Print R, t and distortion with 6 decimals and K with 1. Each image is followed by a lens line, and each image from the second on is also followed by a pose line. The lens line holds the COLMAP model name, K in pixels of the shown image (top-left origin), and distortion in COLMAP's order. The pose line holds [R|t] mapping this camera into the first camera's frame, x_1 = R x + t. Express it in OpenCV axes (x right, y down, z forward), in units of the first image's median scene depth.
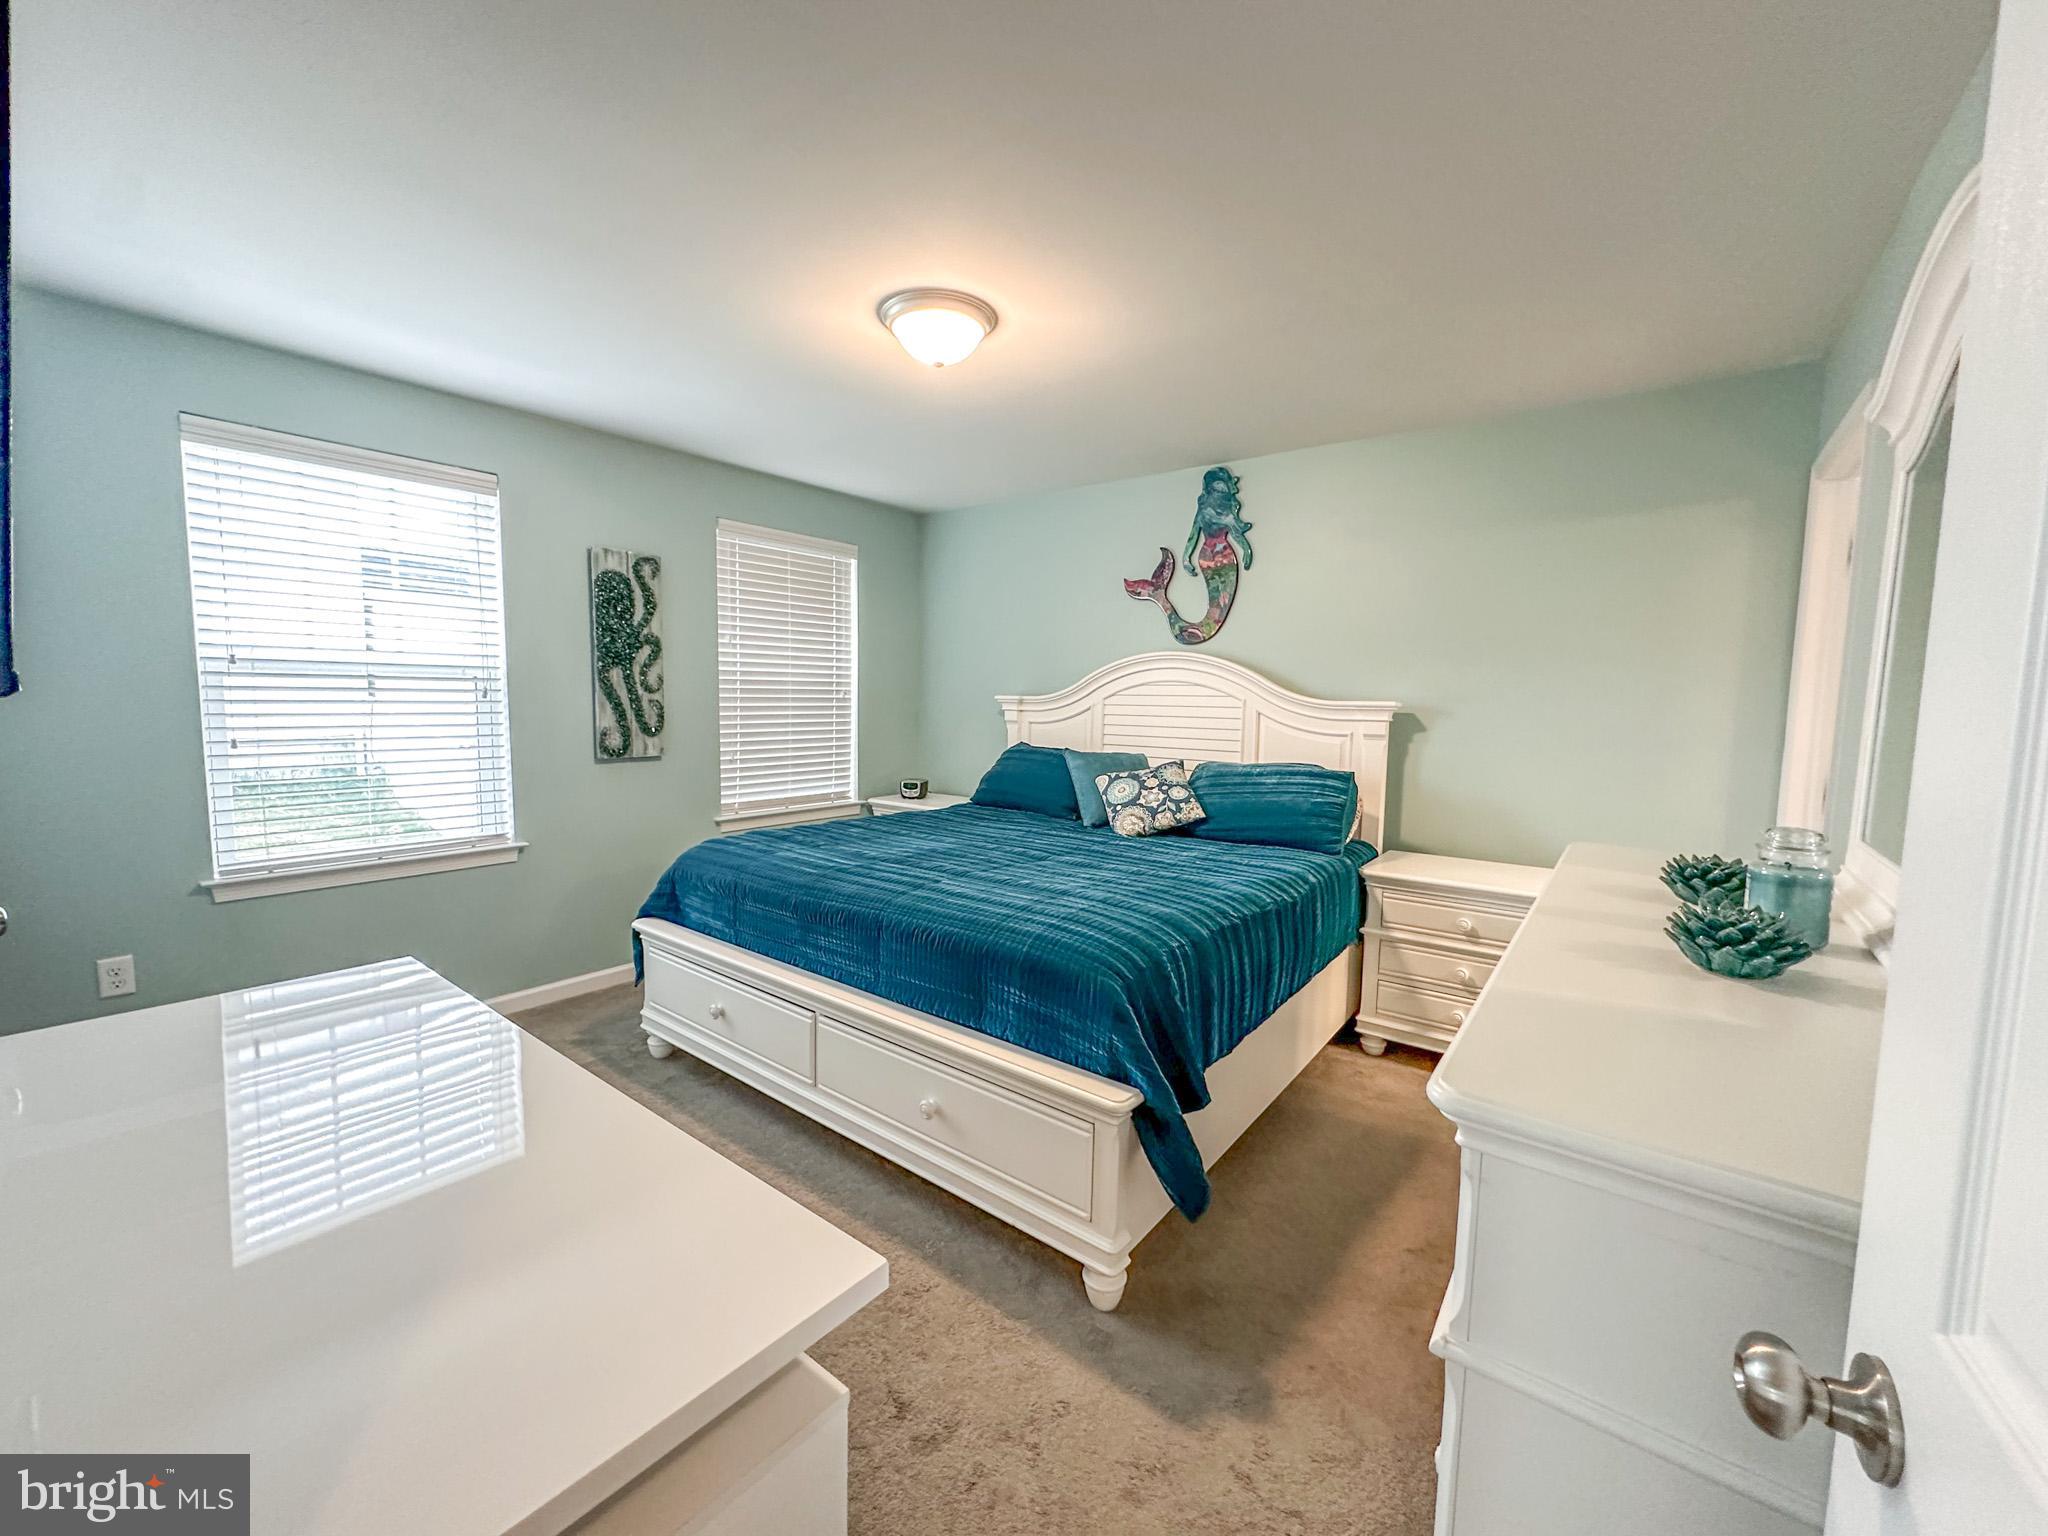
lens RADIAL K [[814.1, 0, 1025.4], [0, 814.1, 763.0], [0, 0, 1]] dist [-0.000665, -0.000036]
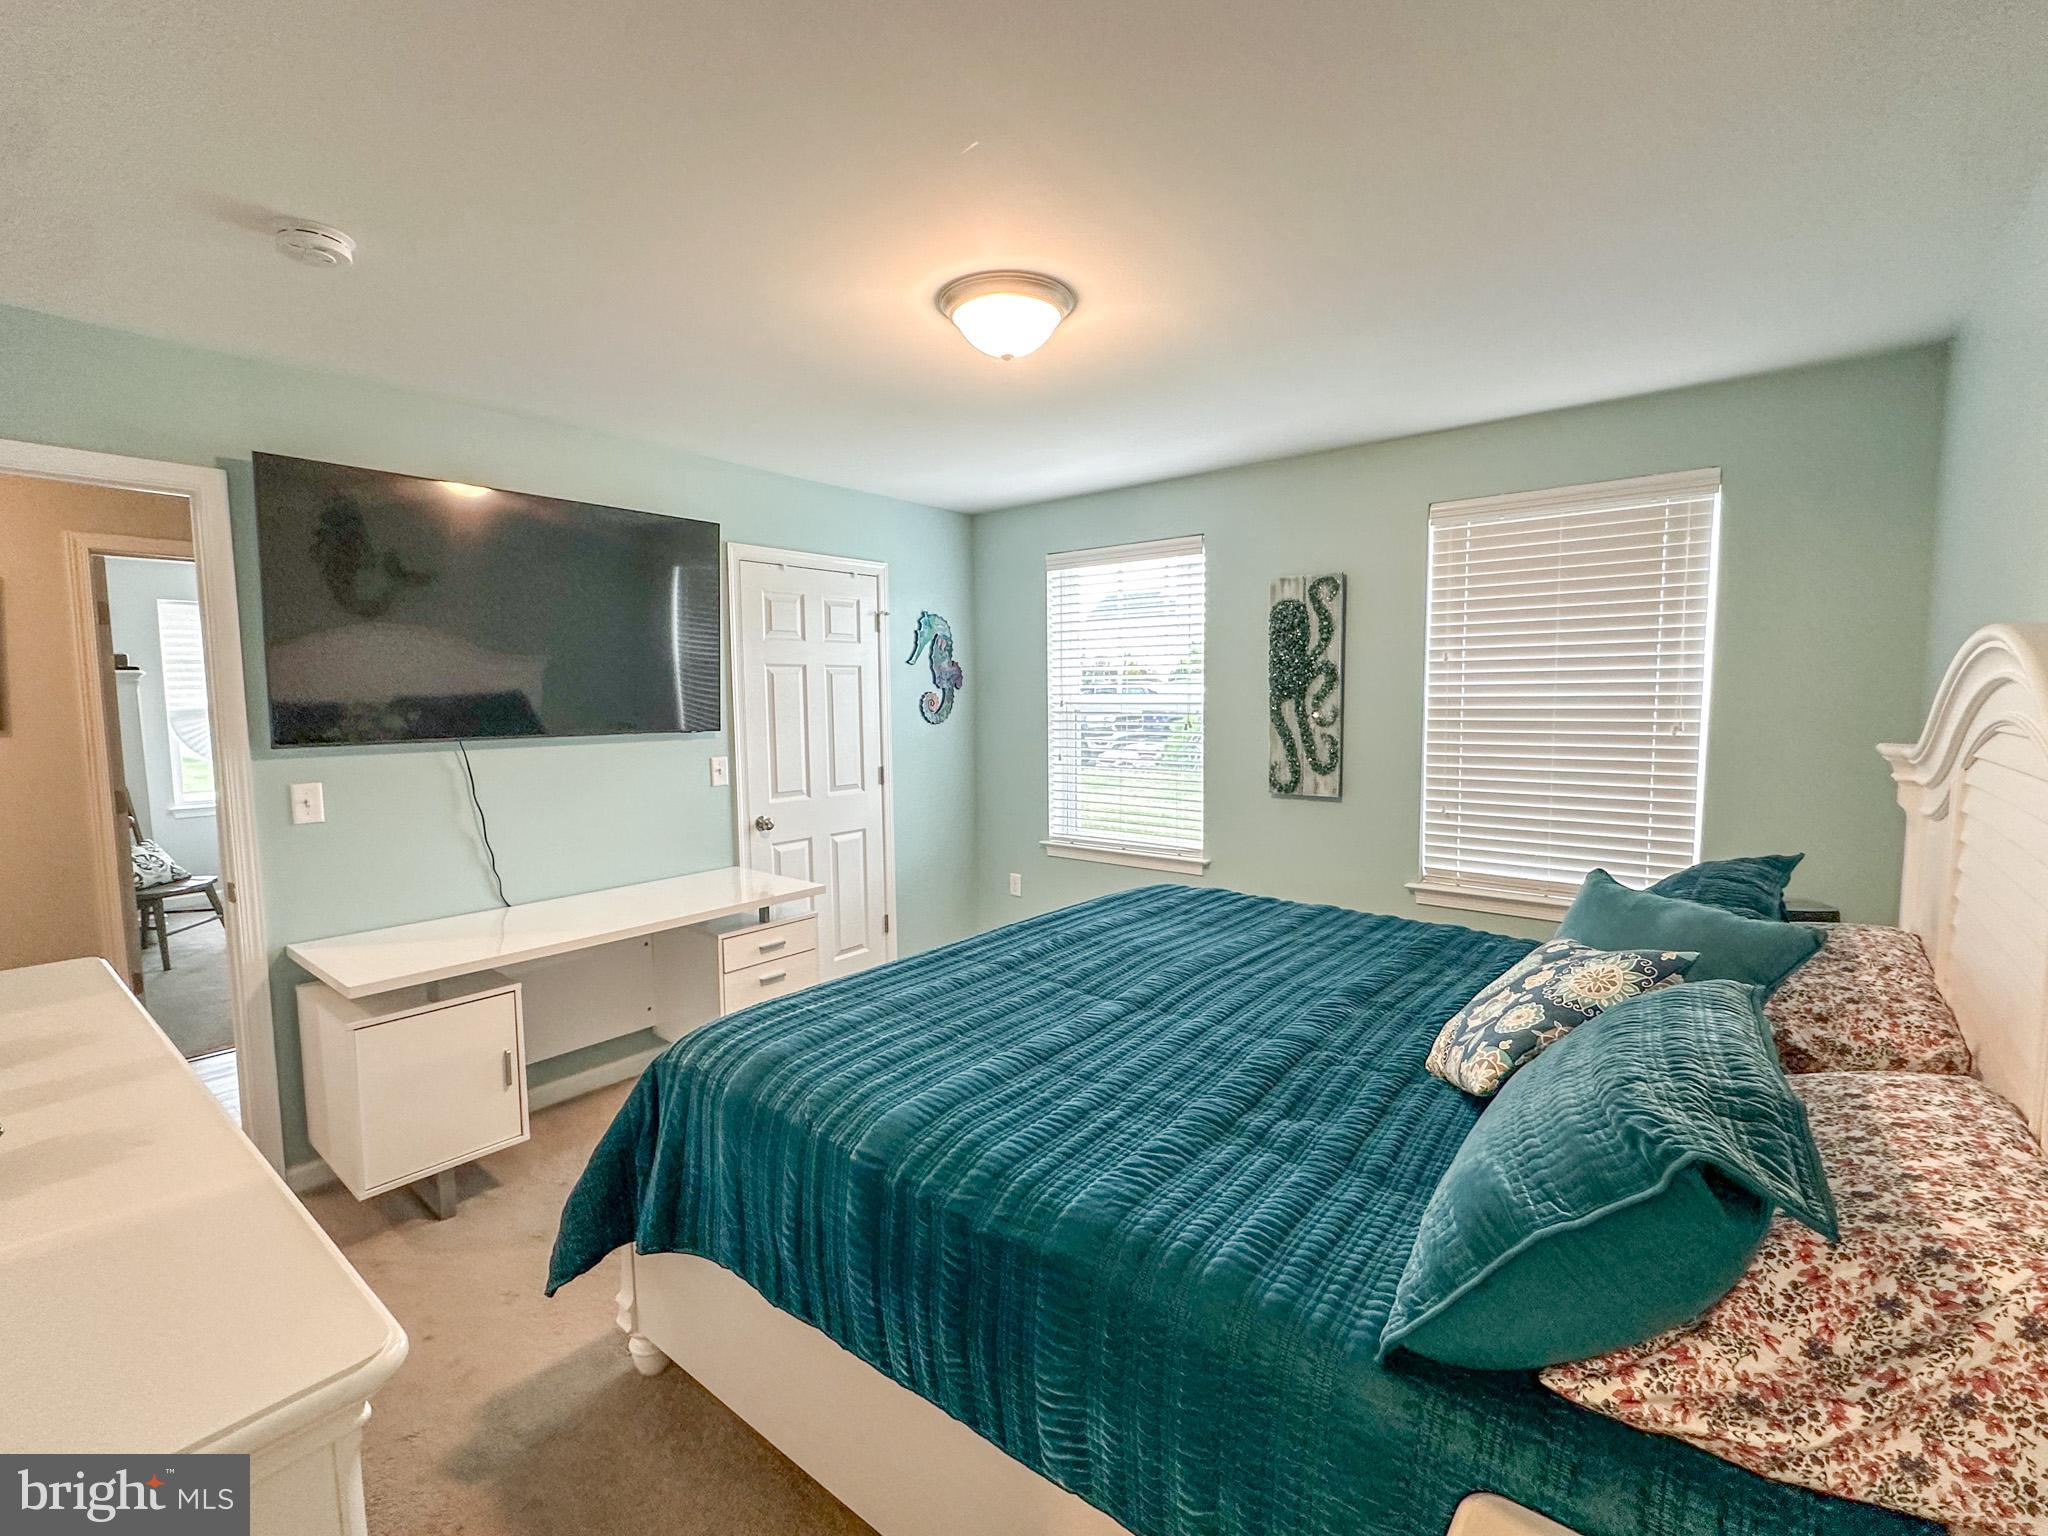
lens RADIAL K [[904.4, 0, 1026.2], [0, 904.4, 783.3], [0, 0, 1]] dist [-0.000547, -0.000030]
pose [[-0.010846, 0.077181, -0.996958, 0.557141], [-0.080742, 0.993694, 0.077806, -0.075933], [0.996676, 0.081340, -0.004546, 0.687968]]
